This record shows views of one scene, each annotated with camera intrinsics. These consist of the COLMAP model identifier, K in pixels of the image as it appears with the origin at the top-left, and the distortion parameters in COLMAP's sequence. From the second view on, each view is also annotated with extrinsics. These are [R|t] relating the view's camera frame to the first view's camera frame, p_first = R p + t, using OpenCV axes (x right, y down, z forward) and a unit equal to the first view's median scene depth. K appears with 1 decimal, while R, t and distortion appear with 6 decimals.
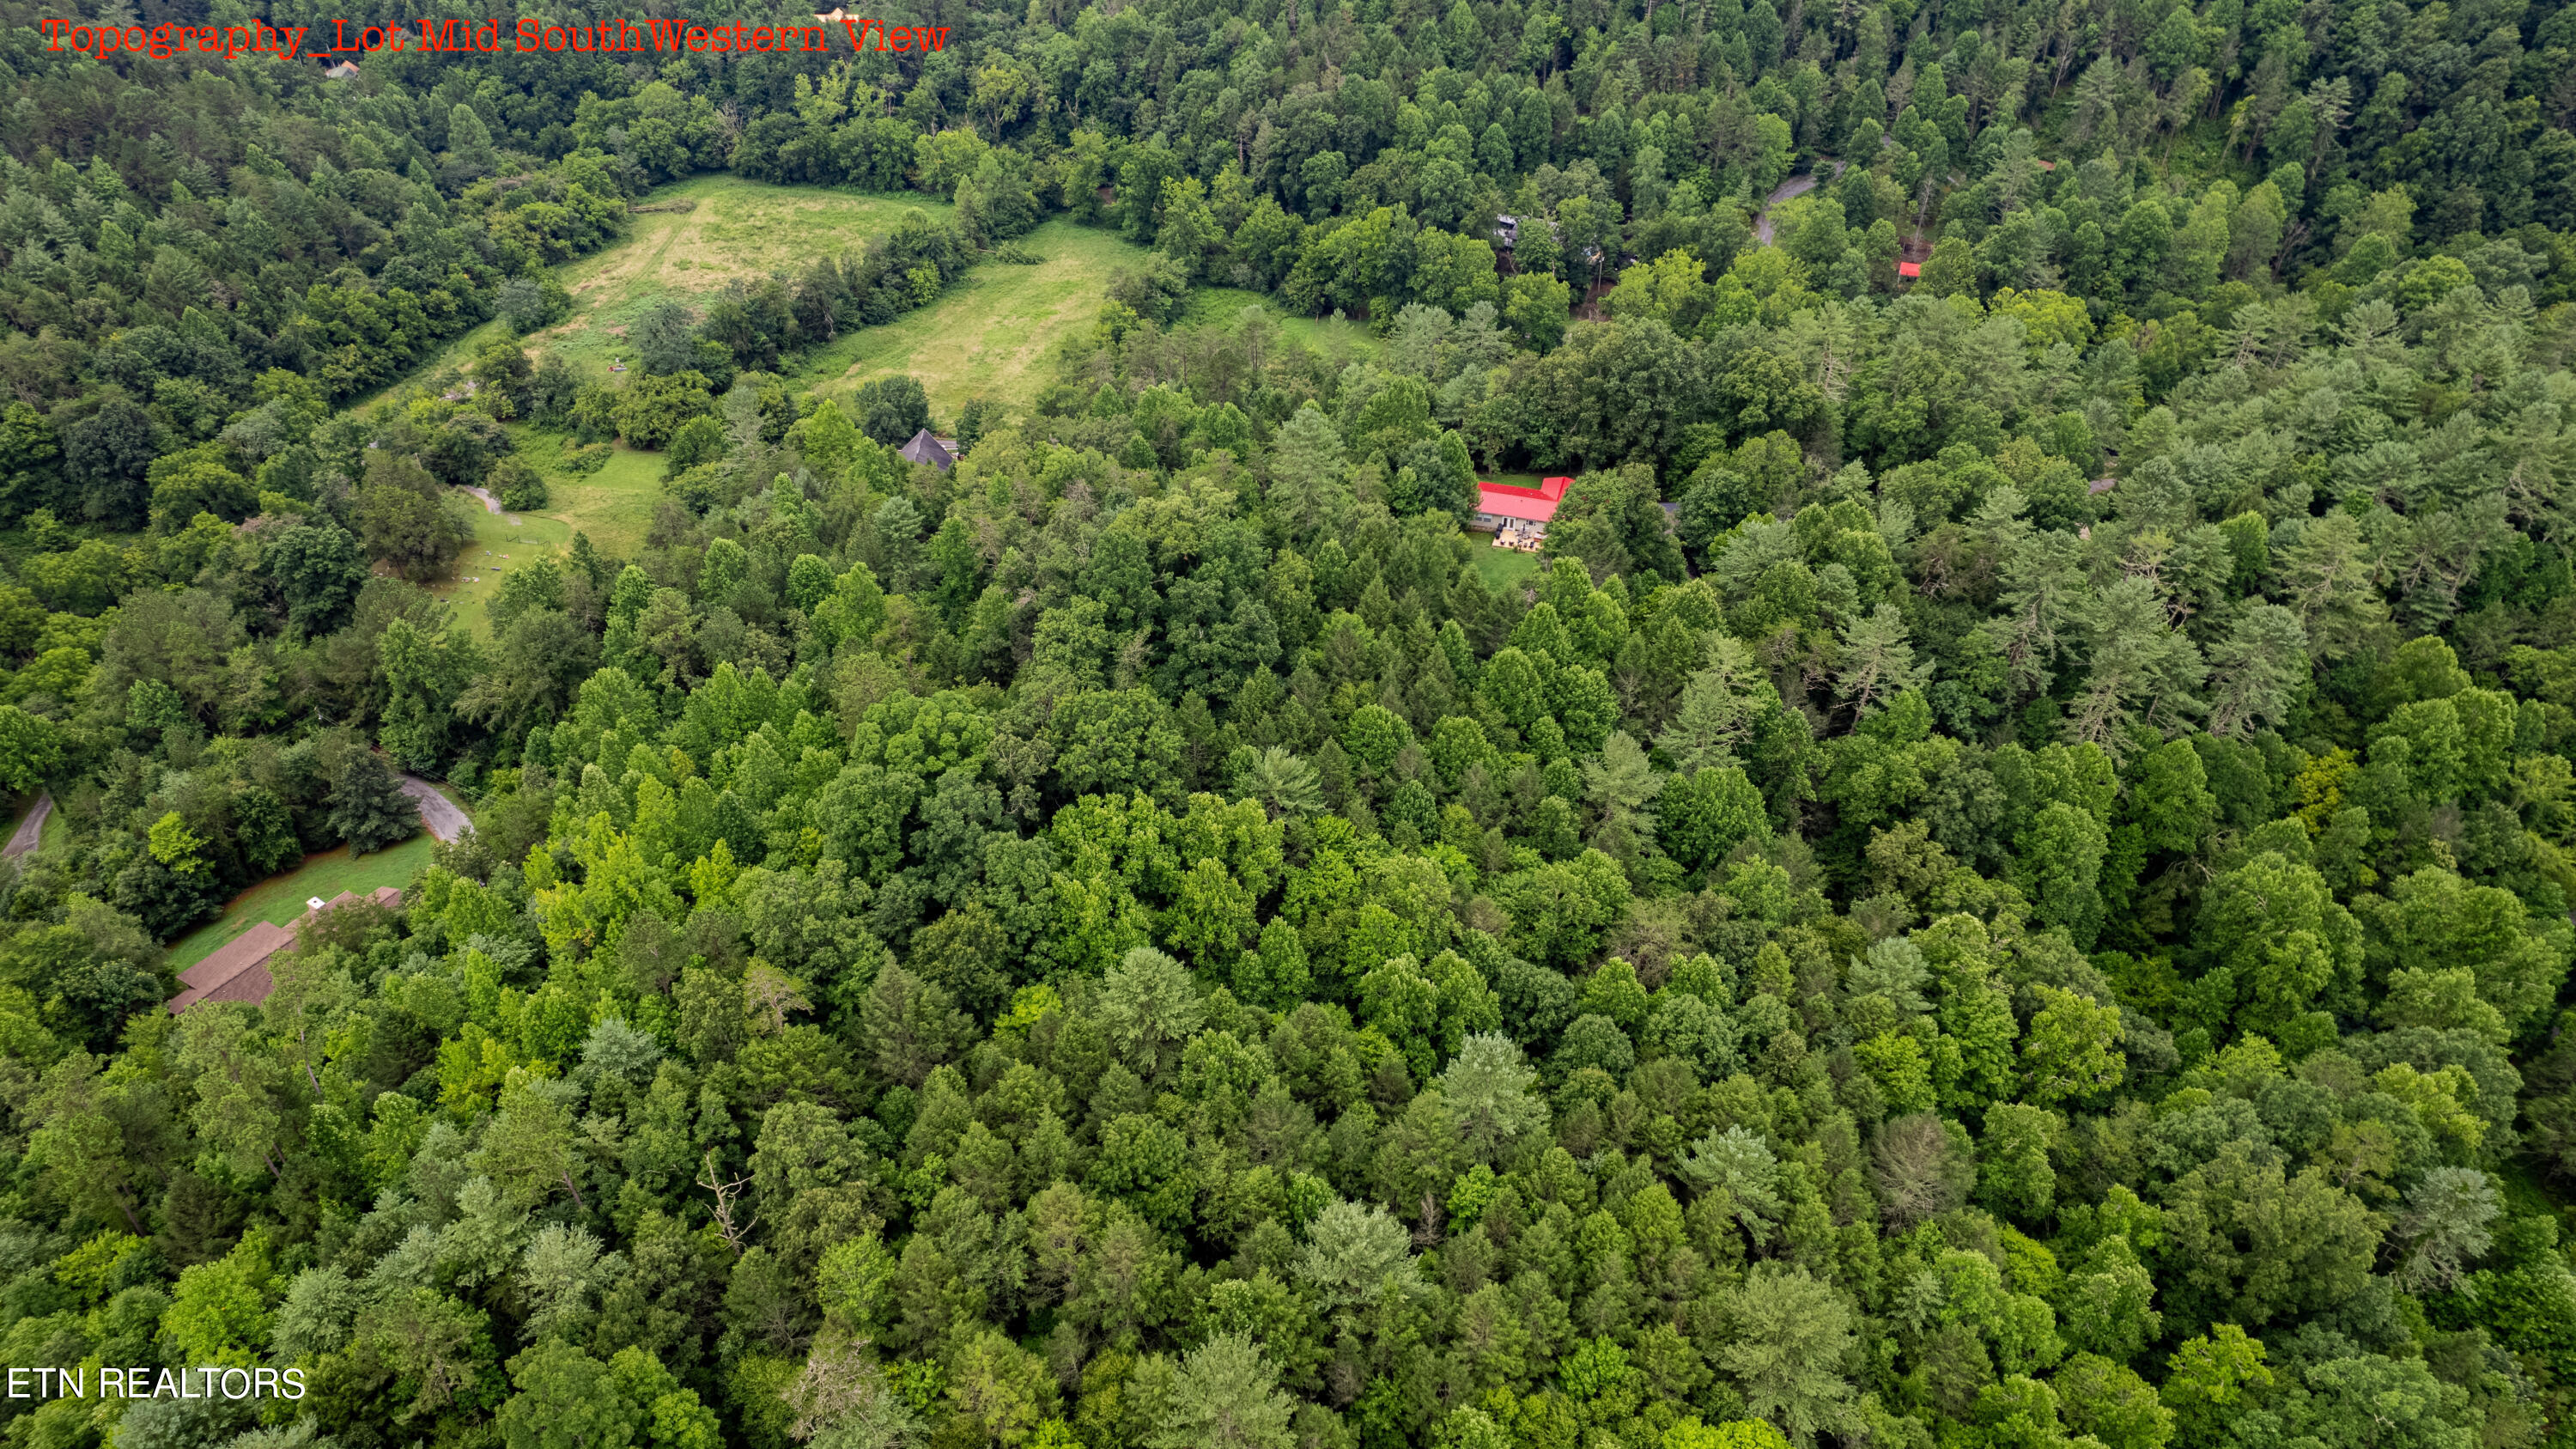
lens RADIAL K [[1648.8, 0, 1293.1], [0, 1648.8, 726.4], [0, 0, 1]] dist [-0.060164, 0.049317]
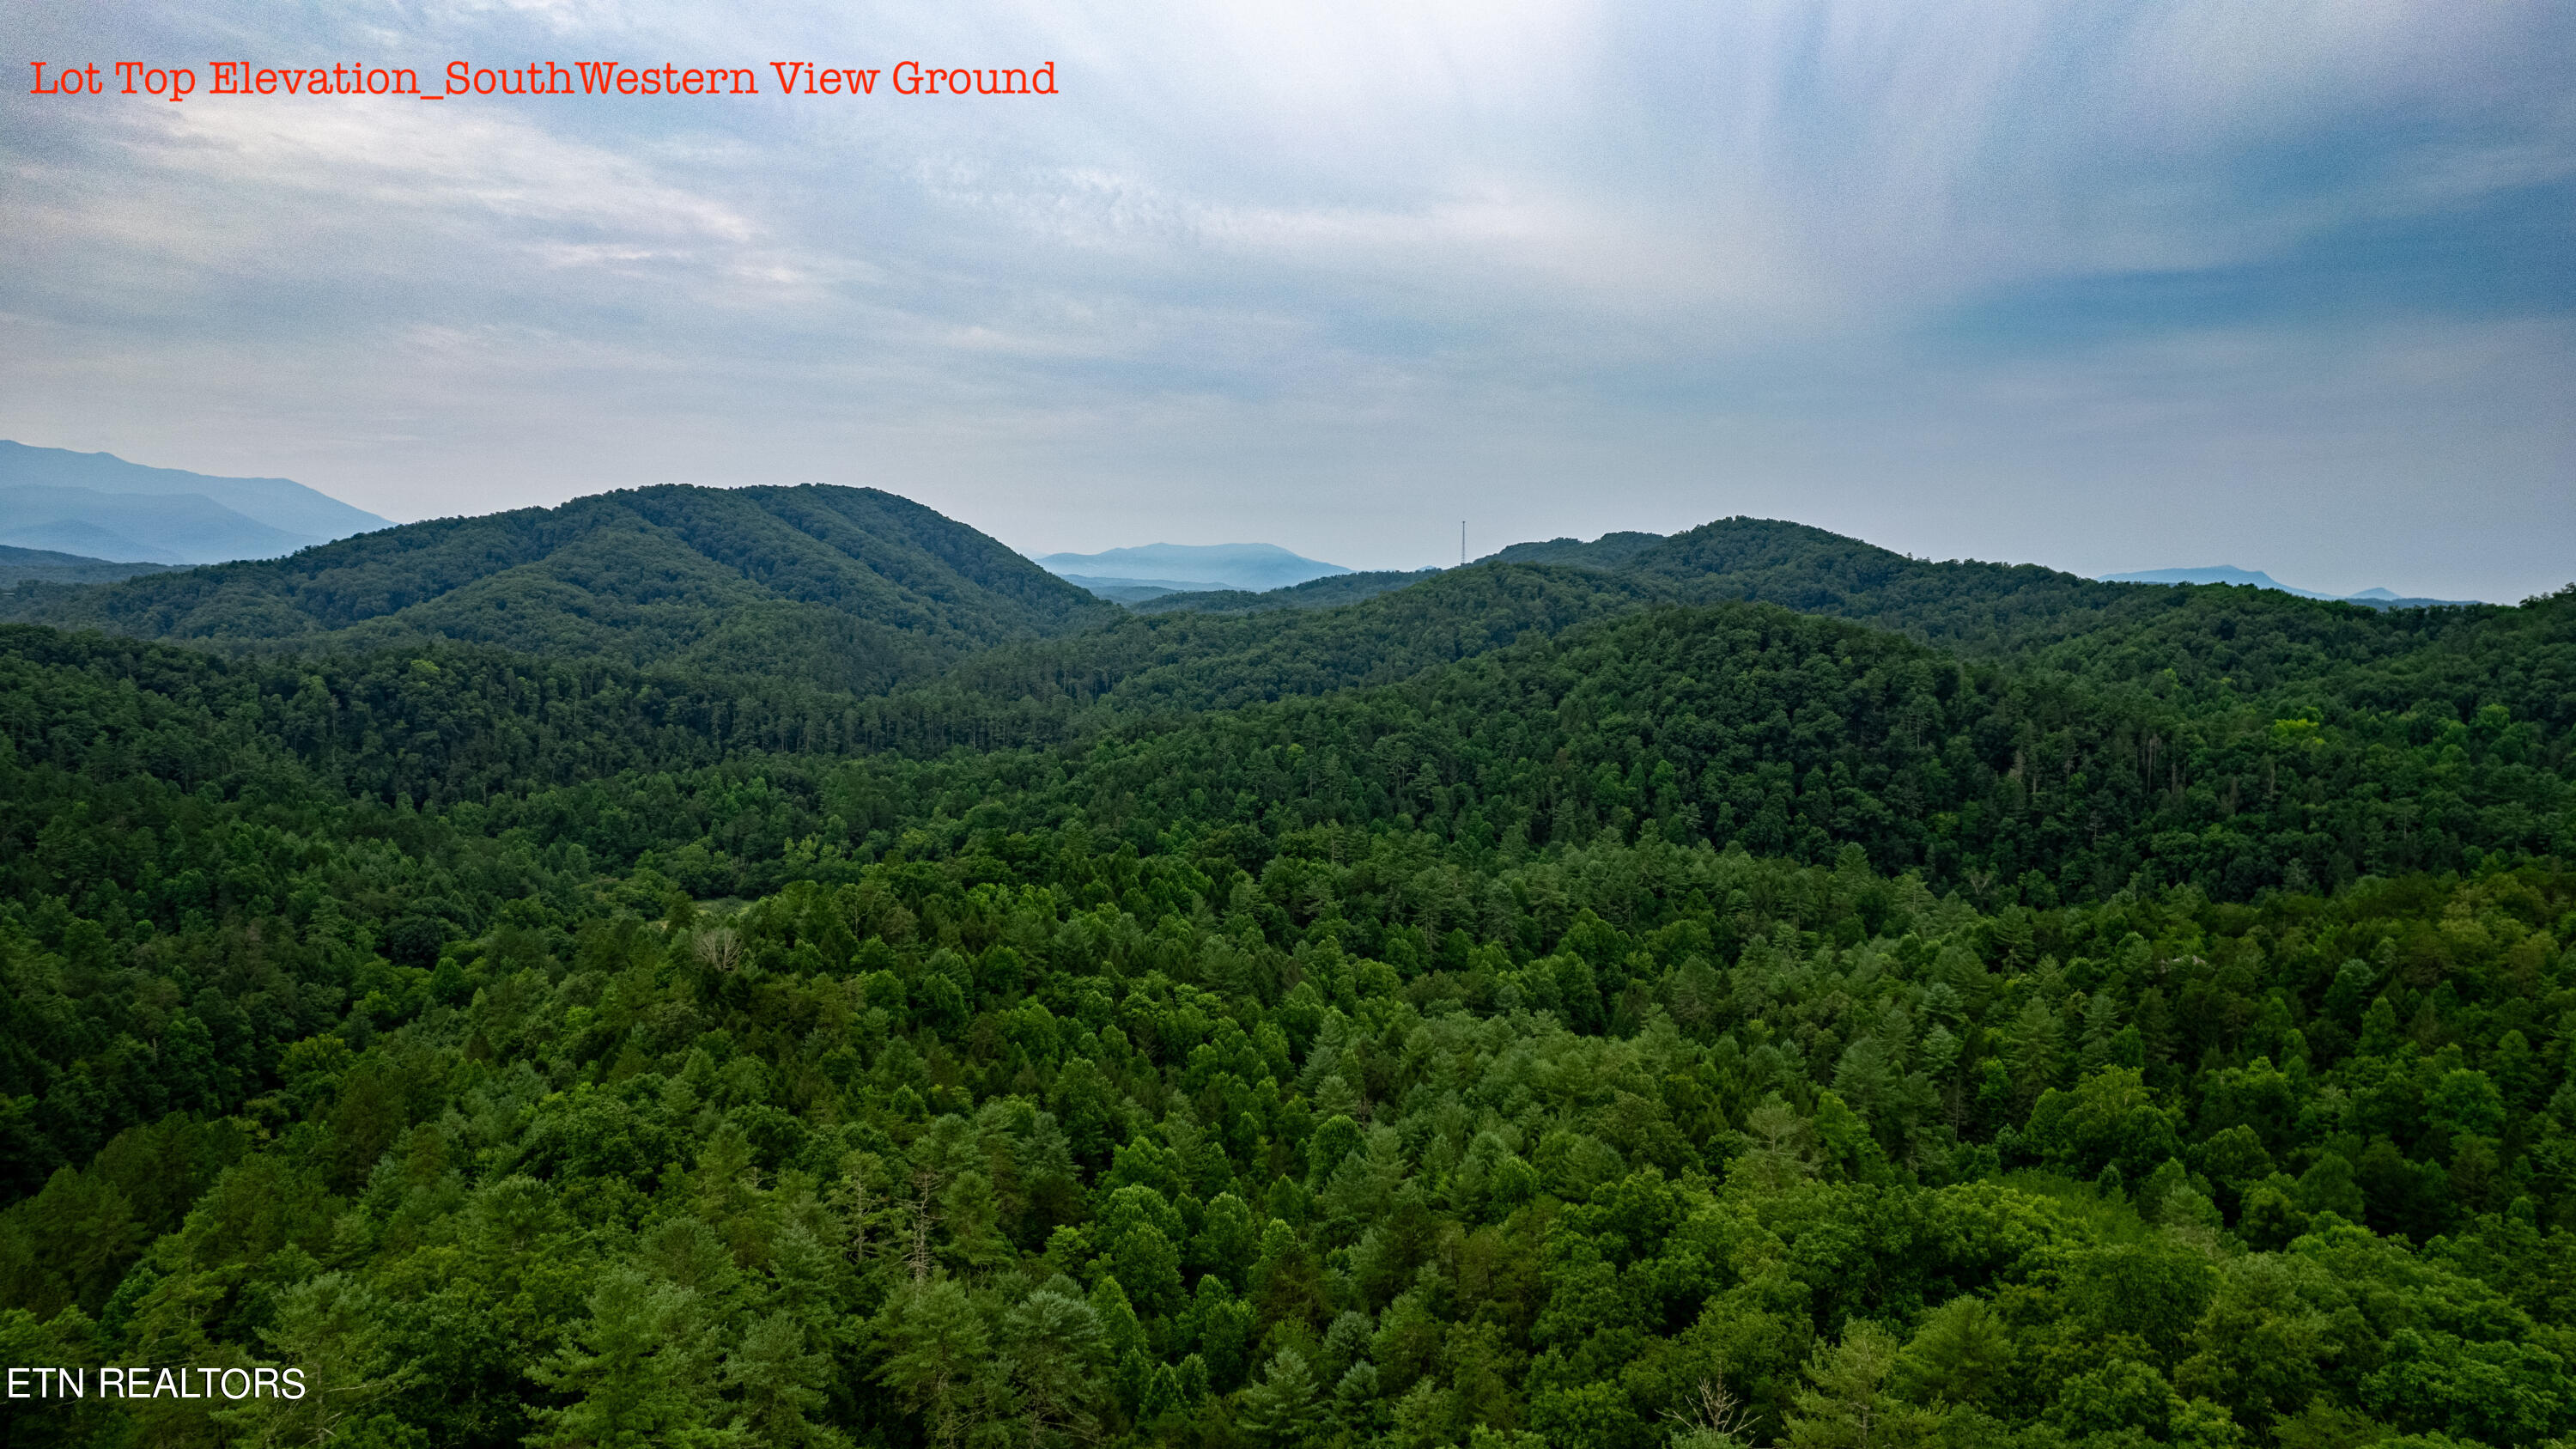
lens RADIAL K [[1648.8, 0, 1295.9], [0, 1648.8, 771.4], [0, 0, 1]] dist [-0.060164, 0.049317]
pose [[0.995593, -0.009272, 0.093321, 0.045847], [0.057057, 0.849618, -0.524303, 0.441485], [-0.074426, 0.527317, 0.846403, -0.458285]]
